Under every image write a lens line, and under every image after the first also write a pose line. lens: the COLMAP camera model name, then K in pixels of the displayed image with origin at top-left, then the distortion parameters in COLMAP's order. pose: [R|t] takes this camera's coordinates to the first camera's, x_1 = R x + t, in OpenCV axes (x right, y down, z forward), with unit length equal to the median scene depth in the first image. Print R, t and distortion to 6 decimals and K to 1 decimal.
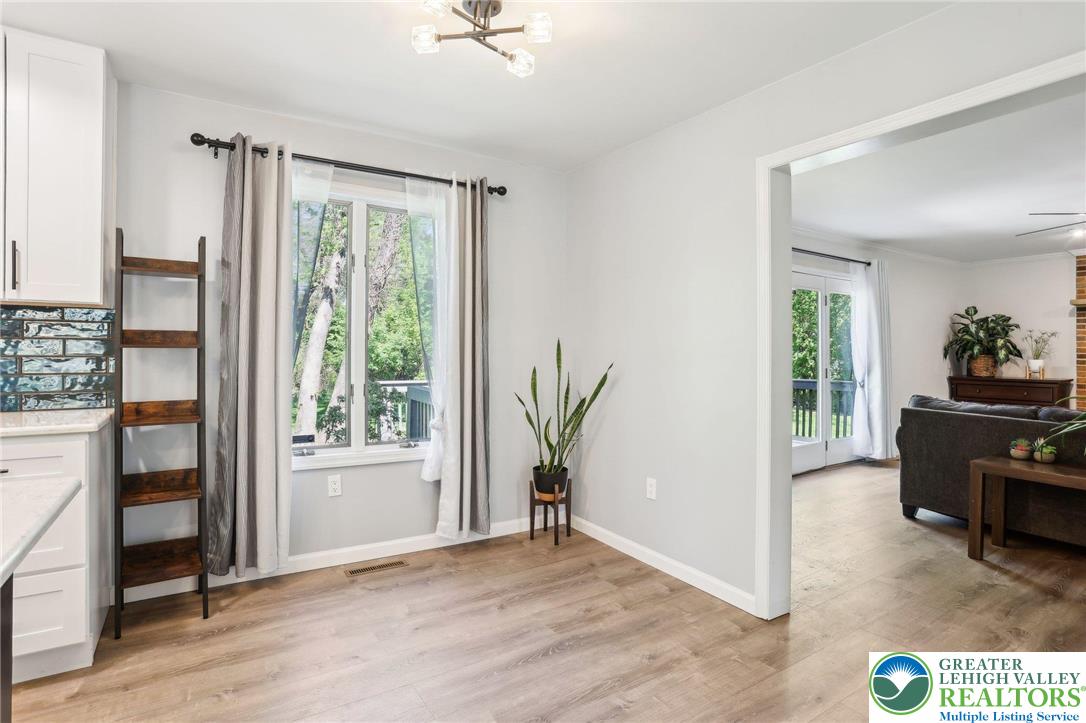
lens RADIAL K [[542.9, 0, 555.9], [0, 542.9, 345.5], [0, 0, 1]] dist [-0.050577, 0.001832]
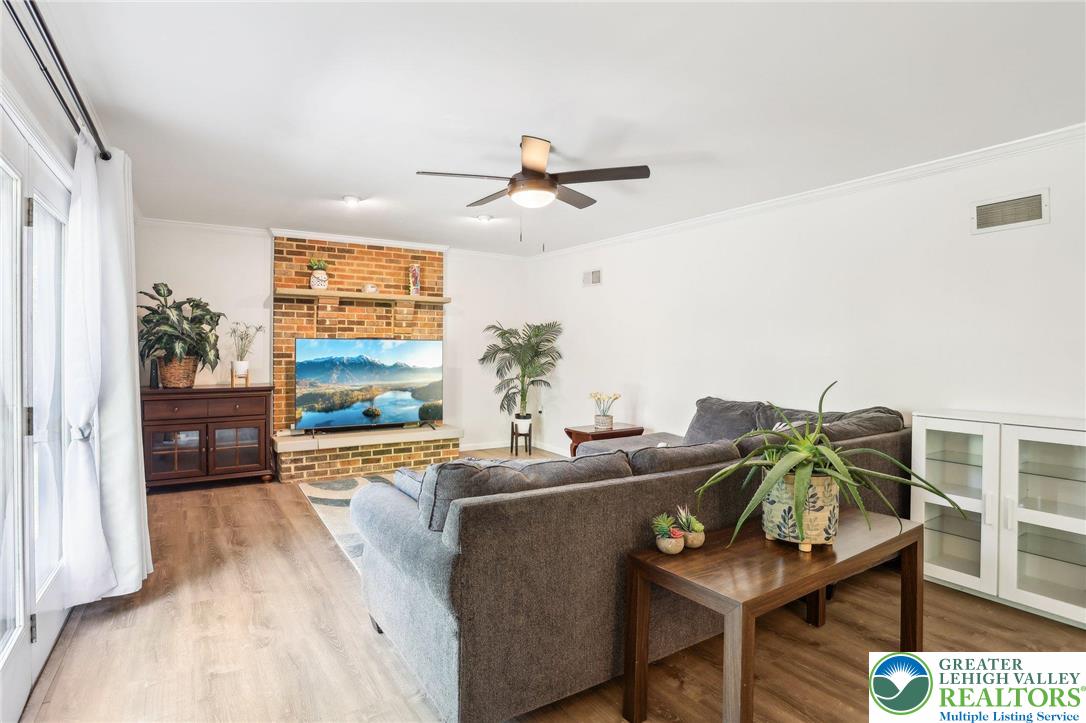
lens RADIAL K [[542.9, 0, 541.8], [0, 542.9, 356.5], [0, 0, 1]] dist [-0.050577, 0.001832]
pose [[0.025457, -0.019713, 0.999482, 0.146393], [-0.012151, 0.999726, 0.020027, -0.000936], [-0.999602, -0.012654, 0.025210, 0.534235]]
